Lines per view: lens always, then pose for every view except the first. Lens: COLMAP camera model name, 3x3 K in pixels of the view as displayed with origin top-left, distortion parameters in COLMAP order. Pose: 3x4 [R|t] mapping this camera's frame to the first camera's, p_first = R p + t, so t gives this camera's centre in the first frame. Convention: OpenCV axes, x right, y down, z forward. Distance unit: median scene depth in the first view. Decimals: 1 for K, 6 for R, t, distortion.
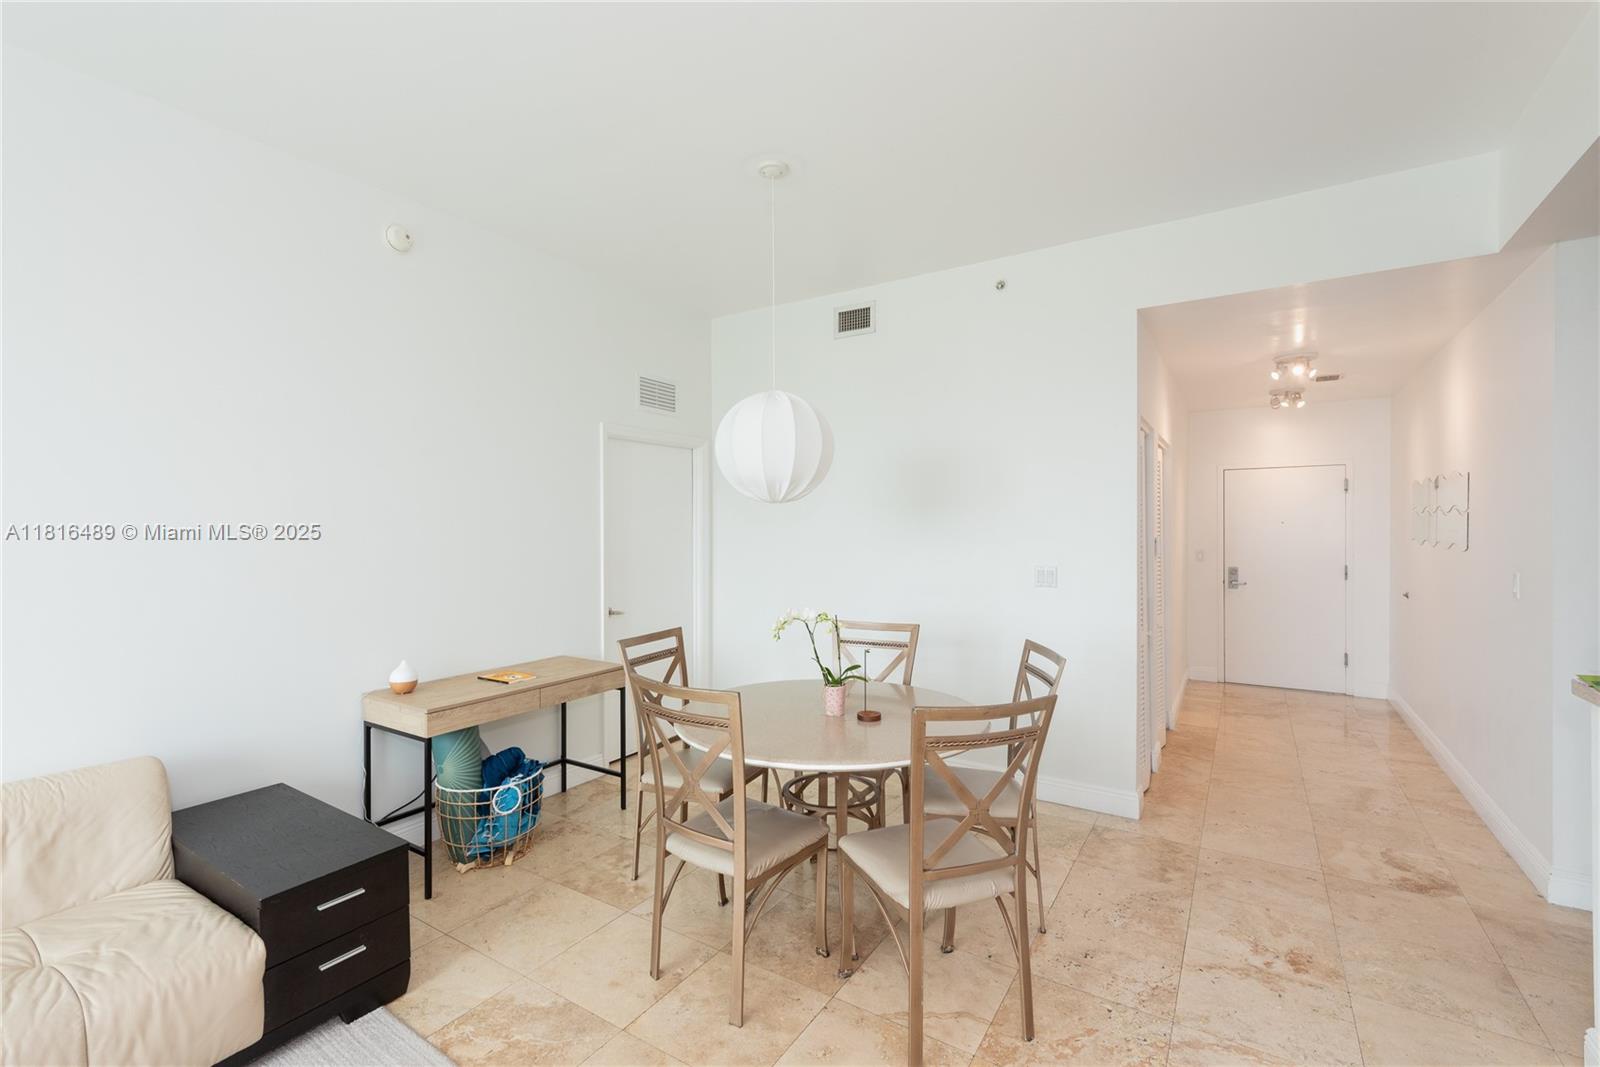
lens RADIAL K [[691.9, 0, 800.0], [0, 691.9, 533.5], [0, 0, 1]] dist [0.005064, 0.000744]
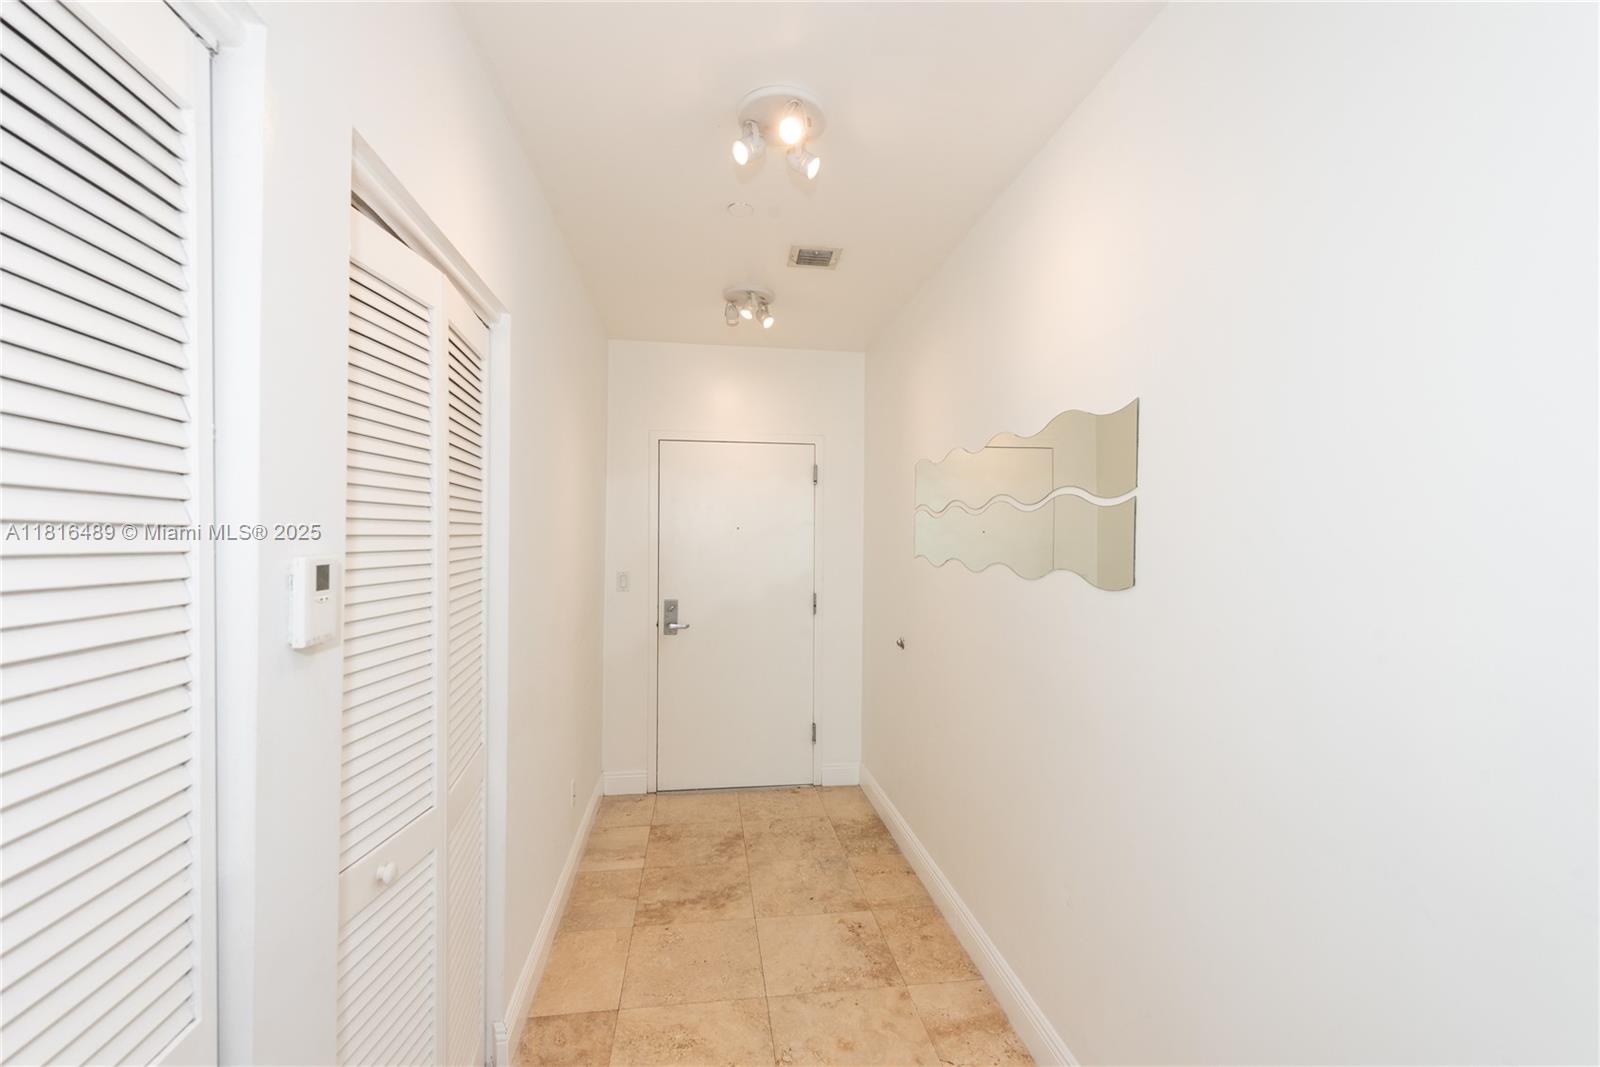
lens RADIAL K [[680.1, 0, 801.6], [0, 680.1, 545.7], [0, 0, 1]] dist [0.020519, -0.011258]
pose [[0.751762, 0.004059, 0.659423, 0.341632], [-0.007074, 0.999973, 0.001910, -0.001160], [-0.659397, -0.006101, 0.751770, 0.512938]]
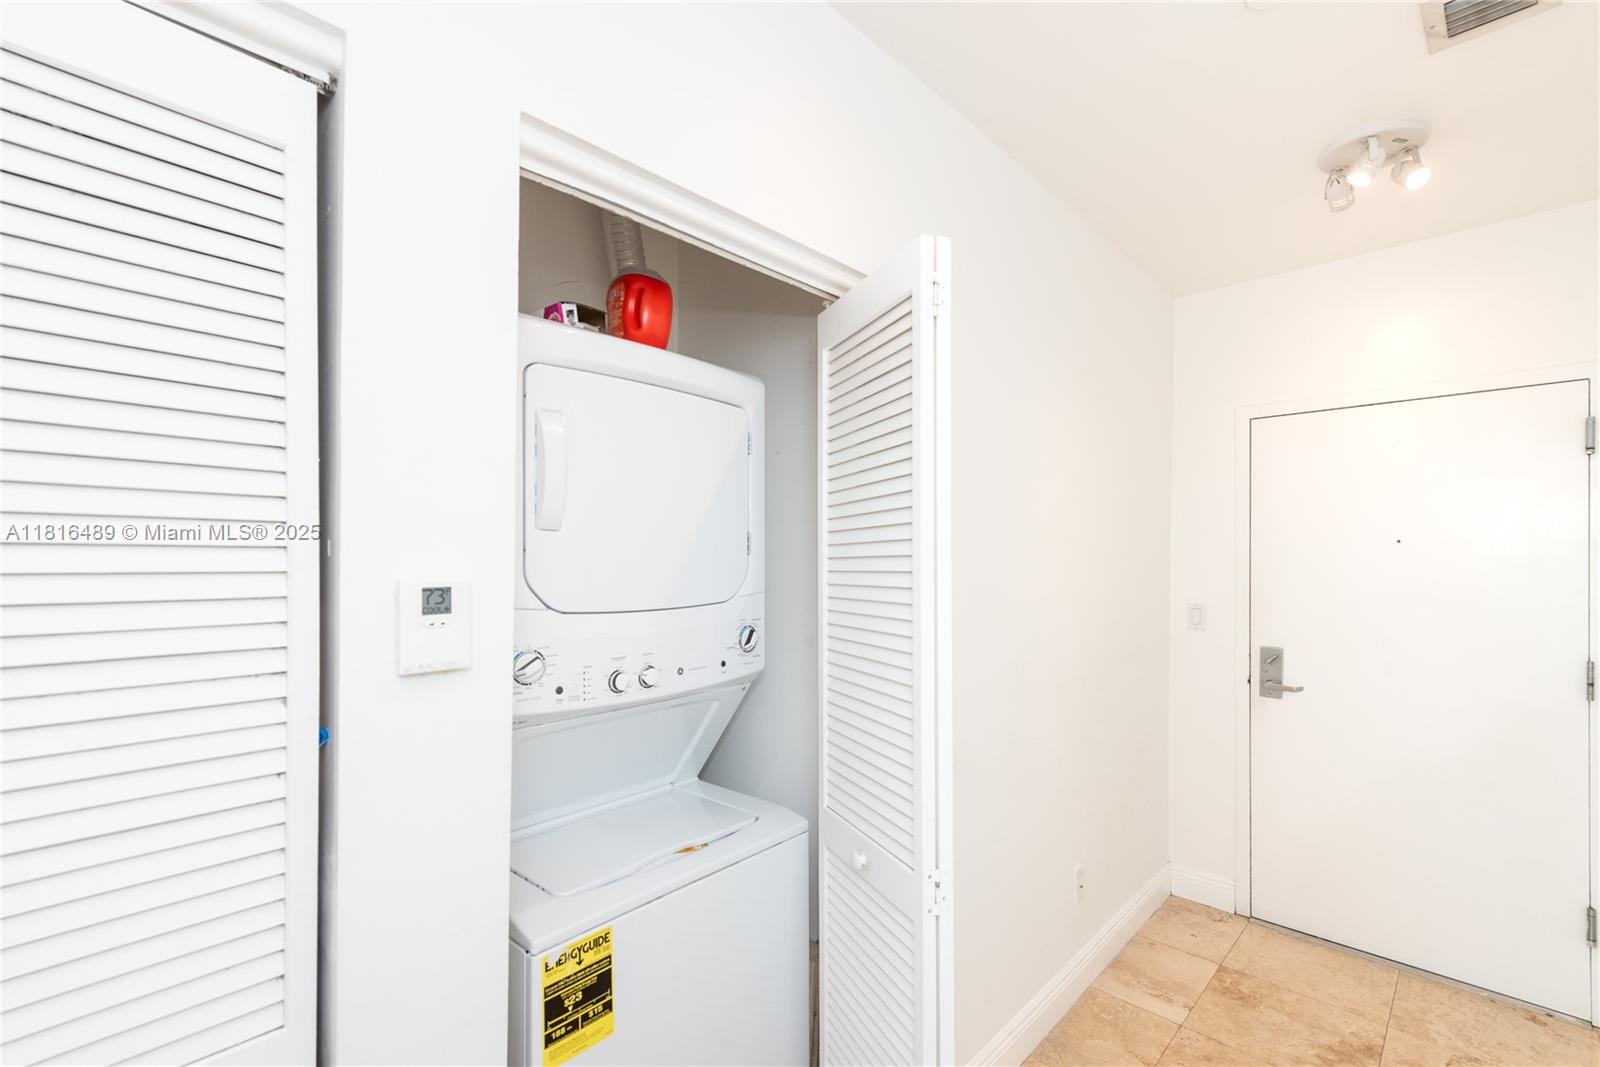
lens RADIAL K [[694.9, 0, 798.9], [0, 694.9, 563.1], [0, 0, 1]] dist [0.001853, 0.001116]
pose [[0.979979, 0.003782, -0.199065, 0.461157], [-0.004440, 0.999986, -0.002861, -0.000261], [0.199052, 0.003687, 0.979982, 0.570401]]
